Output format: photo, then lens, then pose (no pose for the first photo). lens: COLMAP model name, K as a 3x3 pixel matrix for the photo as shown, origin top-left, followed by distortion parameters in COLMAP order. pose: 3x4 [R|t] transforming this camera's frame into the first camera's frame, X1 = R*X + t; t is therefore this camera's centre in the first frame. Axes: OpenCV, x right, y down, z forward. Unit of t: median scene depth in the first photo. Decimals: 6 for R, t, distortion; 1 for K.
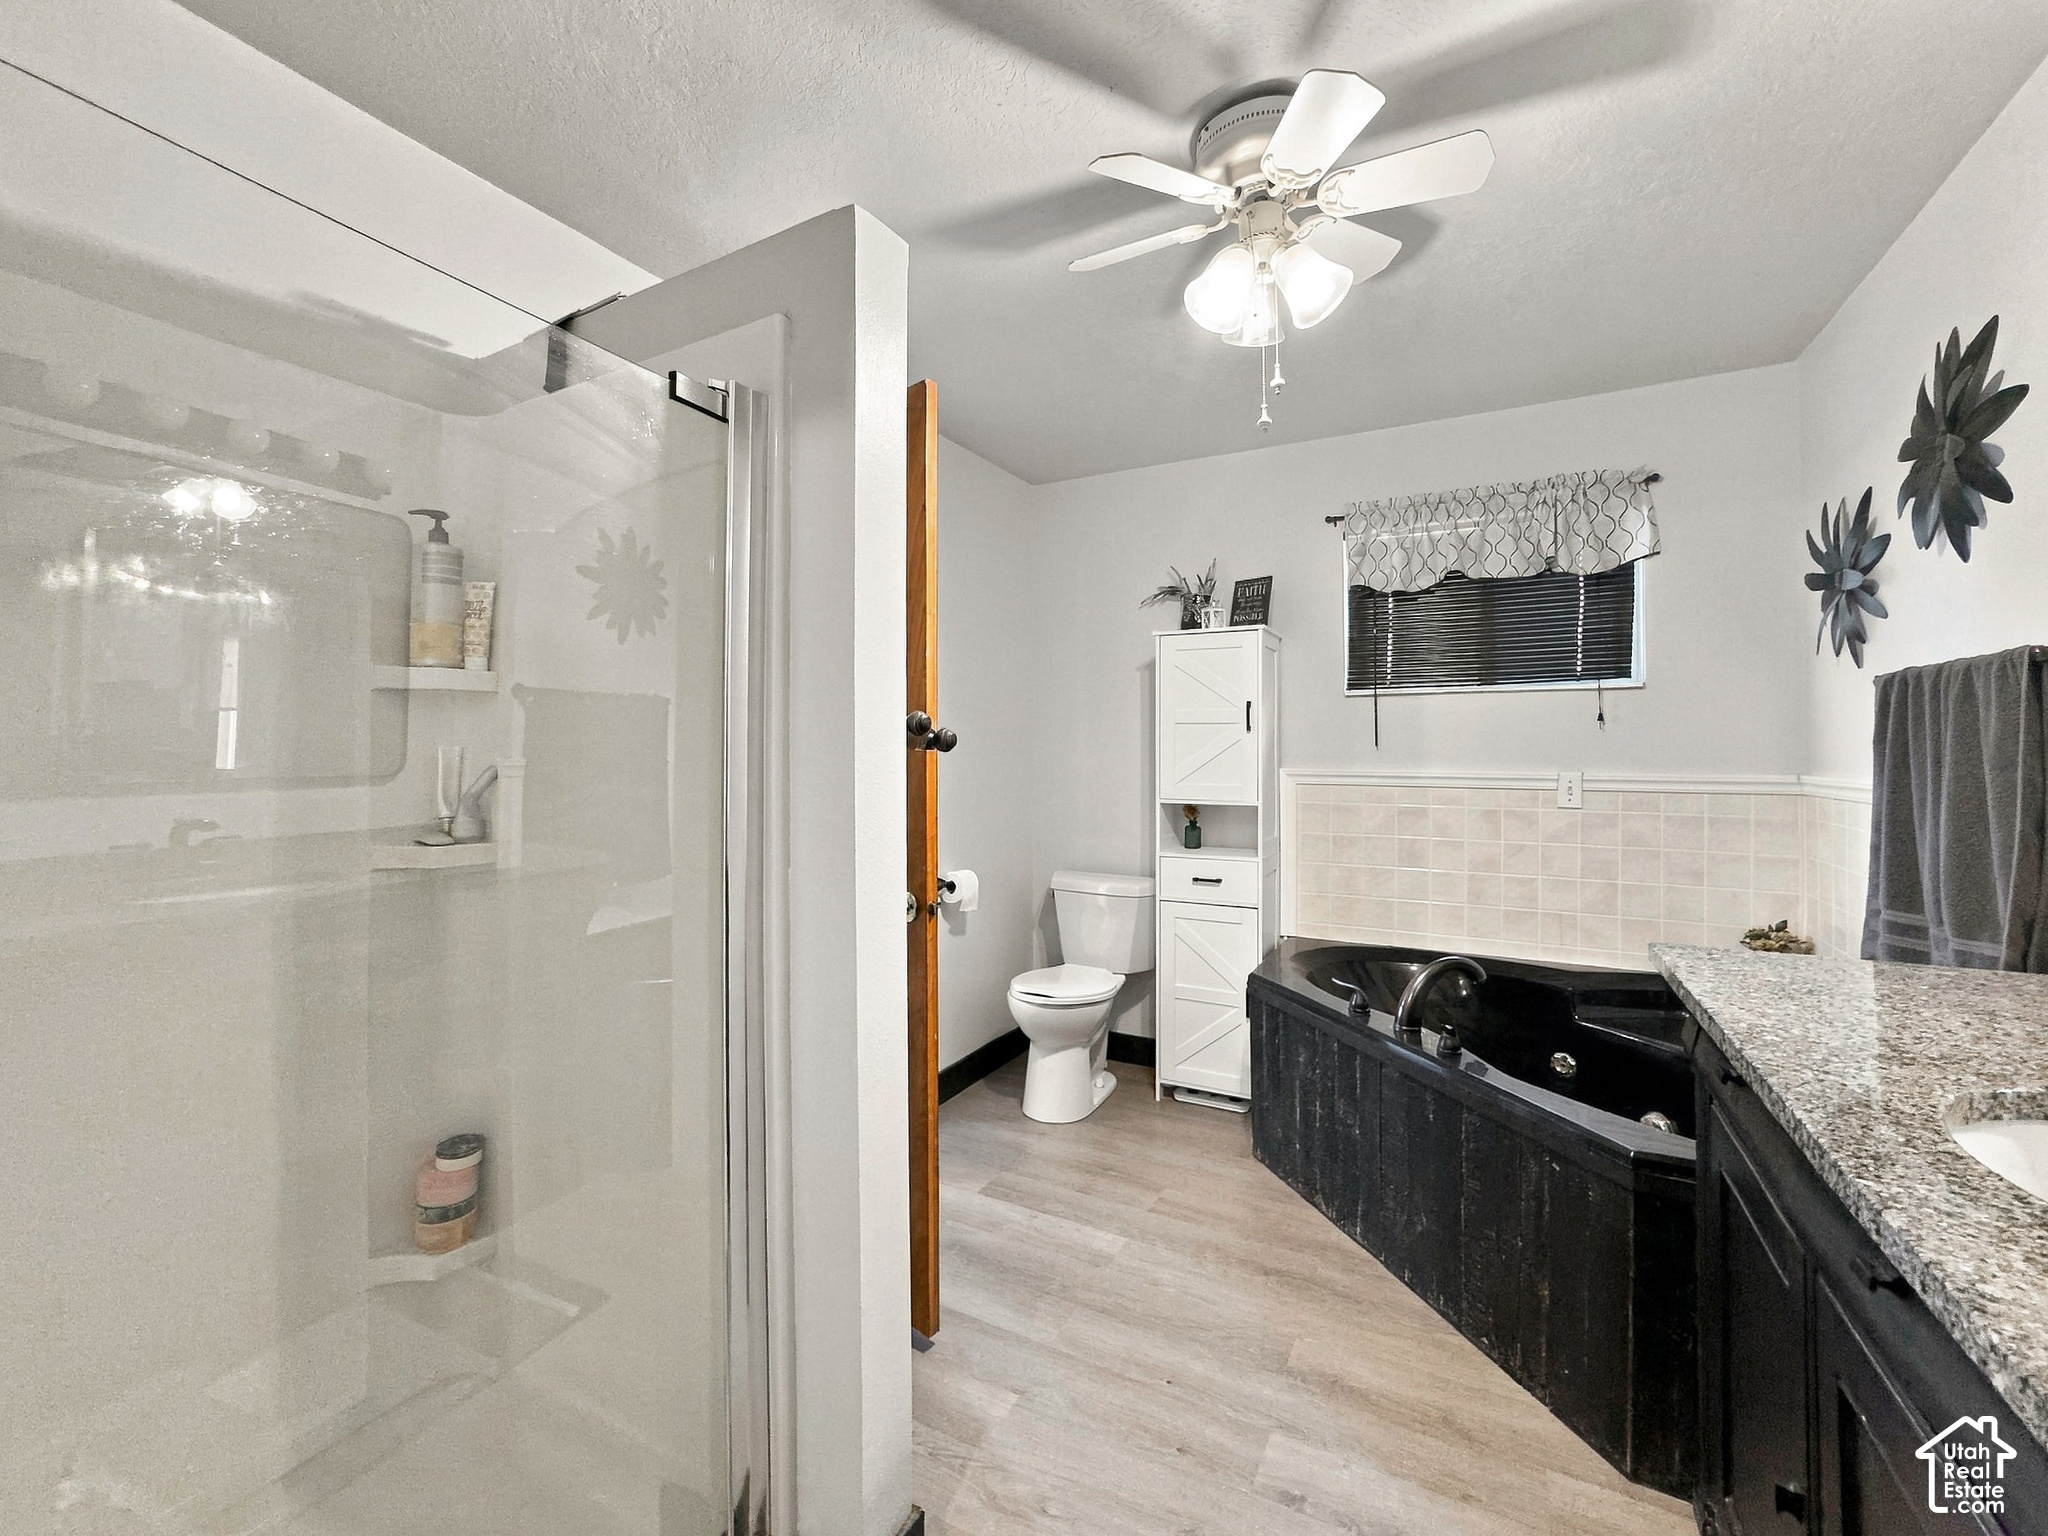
lens RADIAL K [[837.1, 0, 1026.3], [0, 837.1, 750.6], [0, 0, 1]] dist [-0.010879, 0.000623]
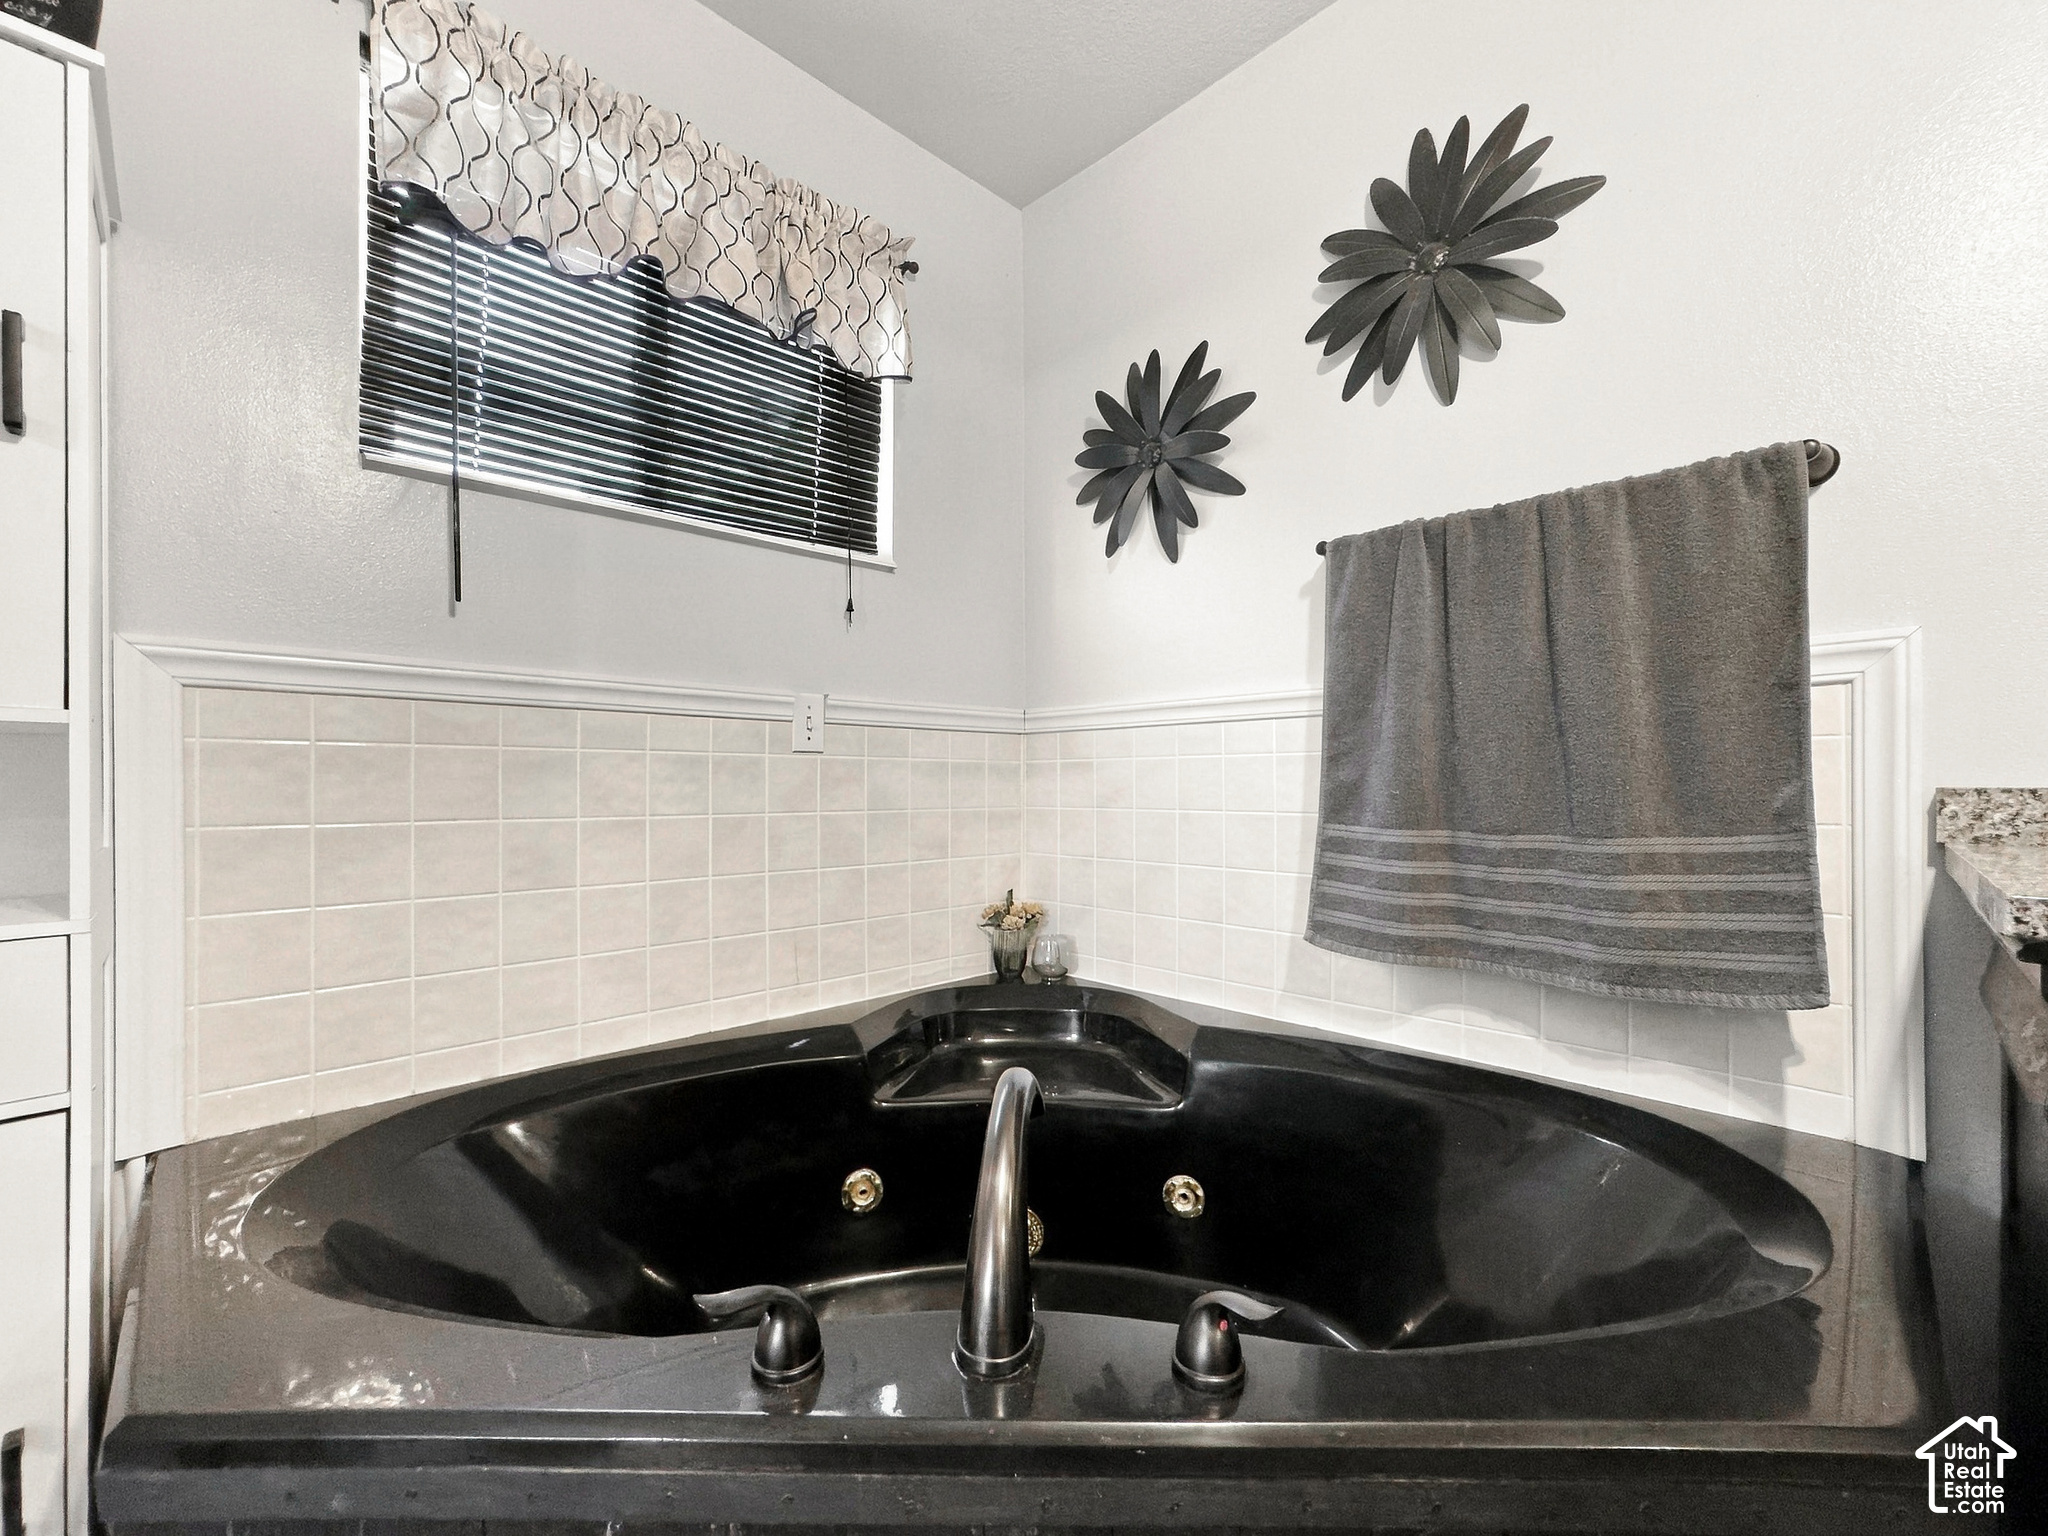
lens RADIAL K [[837.1, 0, 1015.7], [0, 837.1, 767.7], [0, 0, 1]] dist [-0.010879, 0.000623]
pose [[0.290199, 0.014975, 0.956849, 0.125578], [-0.004274, 0.999888, -0.014352, 0.090817], [-0.956957, 0.000076, 0.290230, 0.699553]]
